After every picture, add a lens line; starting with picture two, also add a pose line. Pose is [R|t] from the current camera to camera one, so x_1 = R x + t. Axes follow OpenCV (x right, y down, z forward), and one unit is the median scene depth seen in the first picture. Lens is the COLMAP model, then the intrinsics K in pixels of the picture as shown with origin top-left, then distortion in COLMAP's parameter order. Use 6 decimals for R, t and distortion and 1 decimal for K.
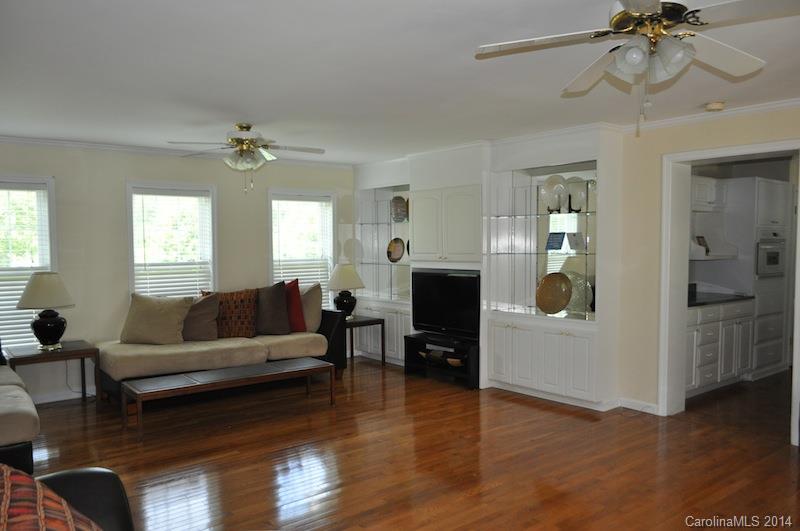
lens RADIAL K [[607.1, 0, 400.0], [0, 607.1, 265.5], [0, 0, 1]] dist [-0.000201, 0.000142]
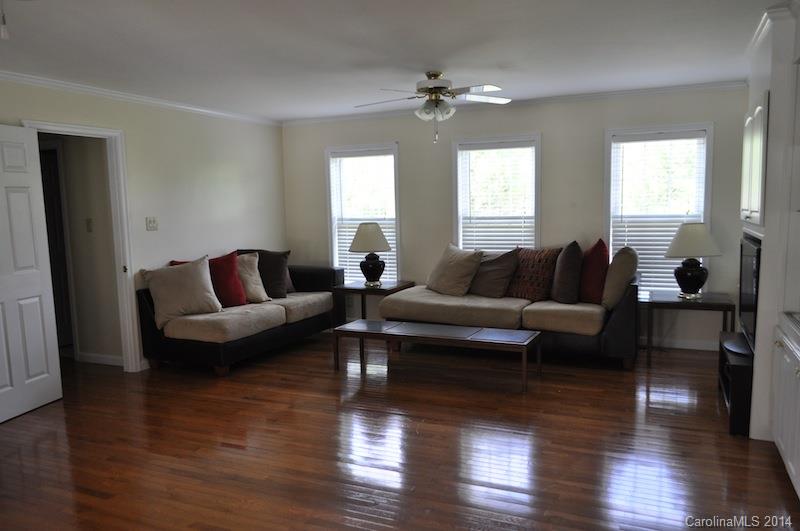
lens RADIAL K [[622.2, 0, 400.0], [0, 622.2, 265.5], [0, 0, 1]] dist [0.003459, 0.000288]
pose [[0.470022, 0.090266, -0.878027, 0.478882], [-0.016864, 0.995494, 0.093314, -0.018051], [0.882494, -0.029052, 0.469426, 0.395871]]
